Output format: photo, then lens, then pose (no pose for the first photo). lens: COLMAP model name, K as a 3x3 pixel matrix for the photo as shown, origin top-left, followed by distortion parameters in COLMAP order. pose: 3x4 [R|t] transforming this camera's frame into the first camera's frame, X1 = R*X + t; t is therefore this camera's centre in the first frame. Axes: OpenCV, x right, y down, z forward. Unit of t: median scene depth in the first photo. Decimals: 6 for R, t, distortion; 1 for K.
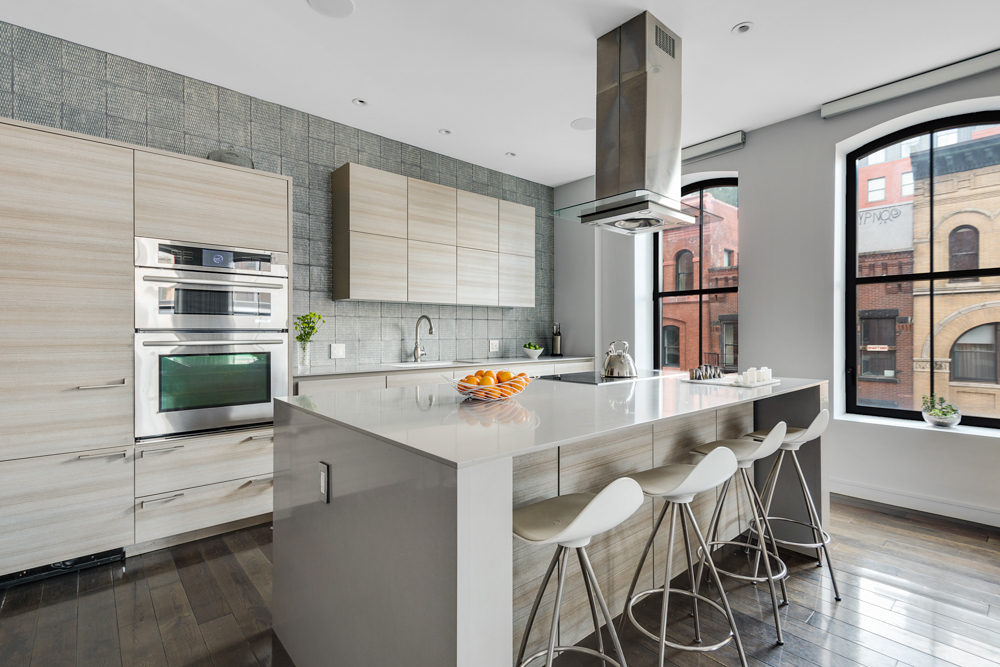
lens RADIAL K [[464.4, 0, 496.3], [0, 464.4, 331.3], [0, 0, 1]] dist [0.000965, -0.001766]
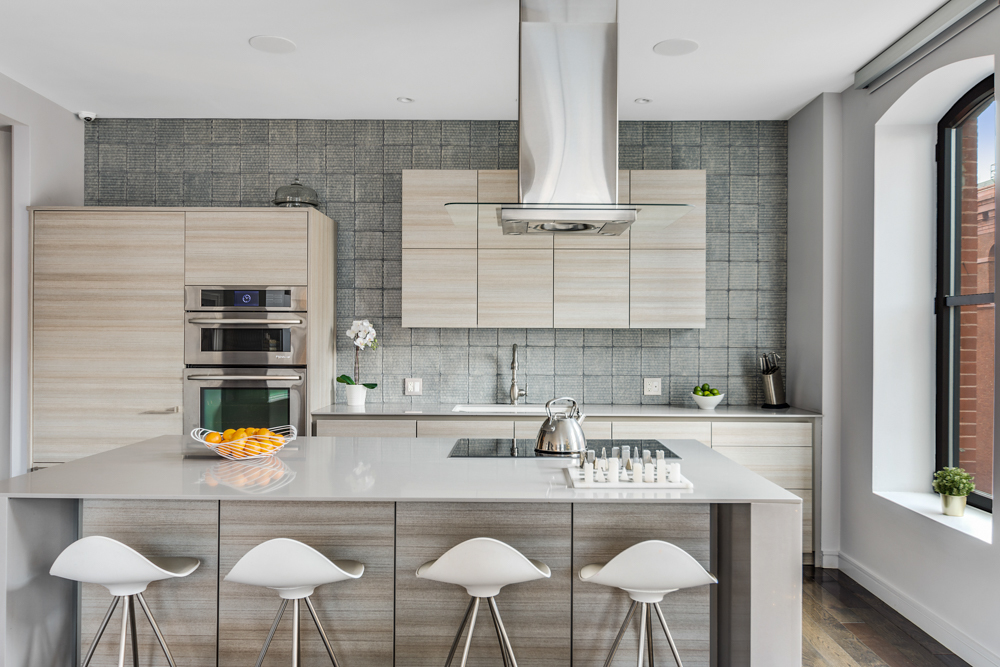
lens RADIAL K [[729.6, 0, 500.4], [0, 729.6, 329.8], [0, 0, 1]] dist [0.001029, 0.003731]
pose [[0.744717, -0.002558, -0.667376, 0.723878], [-0.002855, 0.999971, -0.007019, -0.057209], [0.667374, 0.007132, 0.744688, 0.112327]]
